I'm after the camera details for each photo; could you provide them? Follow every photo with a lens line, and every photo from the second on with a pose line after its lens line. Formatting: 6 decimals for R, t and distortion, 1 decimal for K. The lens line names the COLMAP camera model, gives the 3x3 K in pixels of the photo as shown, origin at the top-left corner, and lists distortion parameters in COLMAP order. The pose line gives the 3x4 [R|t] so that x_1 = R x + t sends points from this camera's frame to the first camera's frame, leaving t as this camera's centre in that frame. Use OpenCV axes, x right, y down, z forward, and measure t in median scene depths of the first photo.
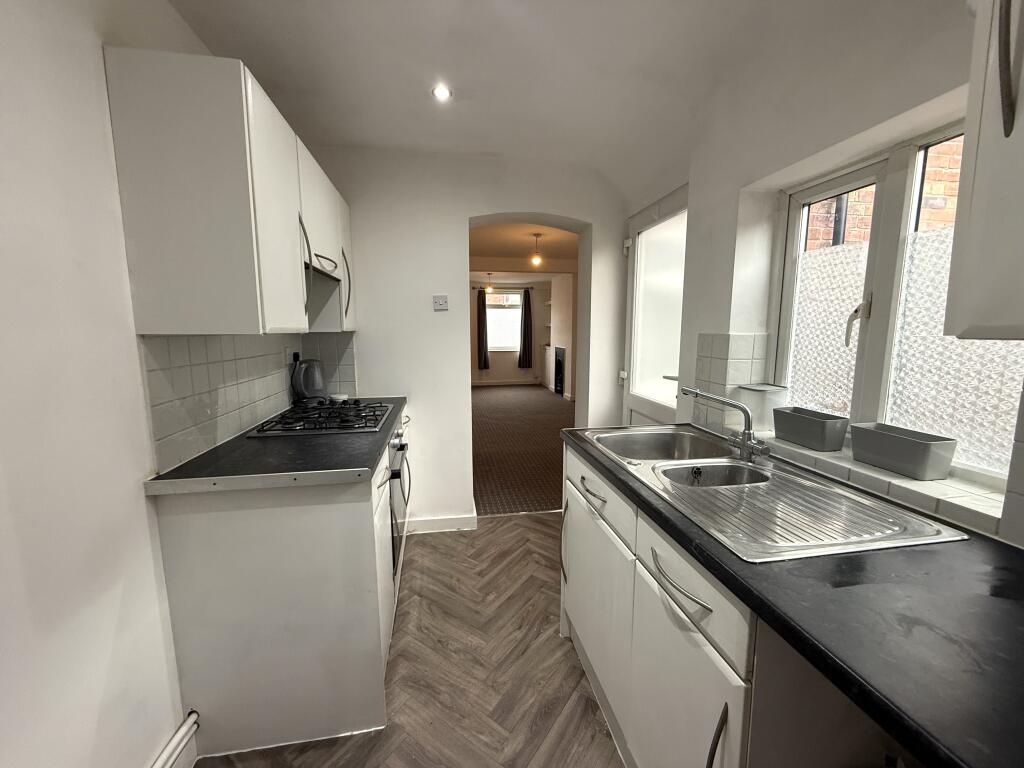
lens RADIAL K [[409.9, 0, 509.2], [0, 409.9, 384.1], [0, 0, 1]] dist [-0.000384, -0.000013]
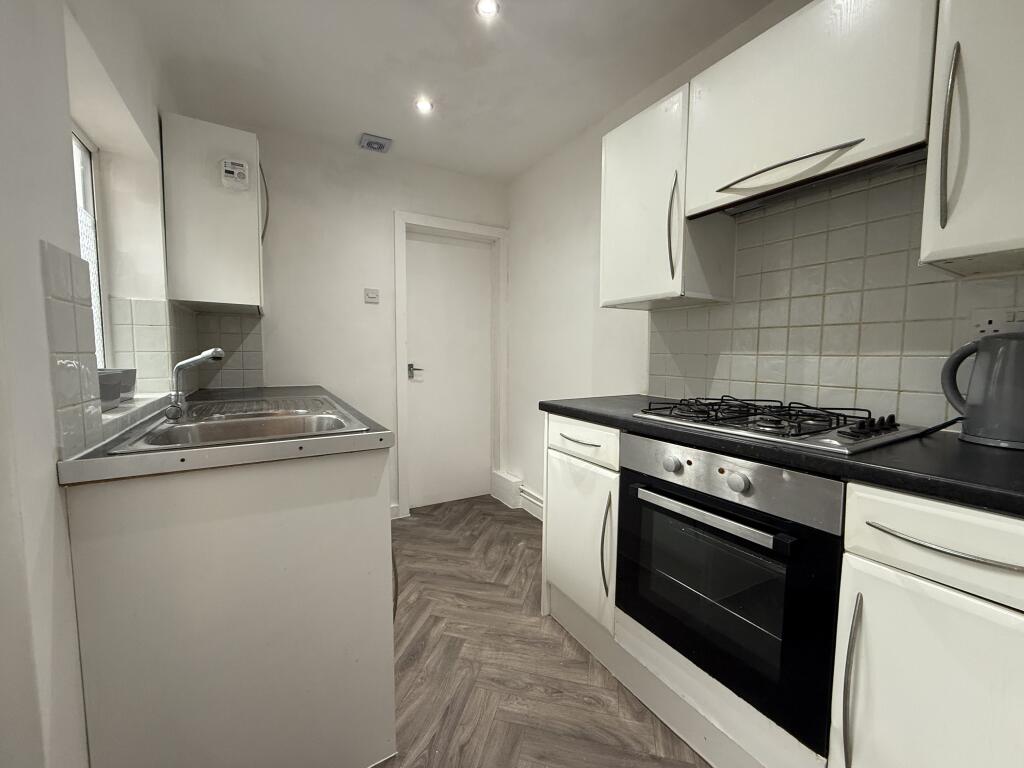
lens RADIAL K [[409.9, 0, 509.4], [0, 409.9, 383.0], [0, 0, 1]] dist [-0.000384, -0.000013]
pose [[-0.935783, 0.031776, -0.351142, 0.190822], [-0.041156, 0.979278, 0.198297, -0.101220], [0.350167, 0.200014, -0.915083, 1.760641]]
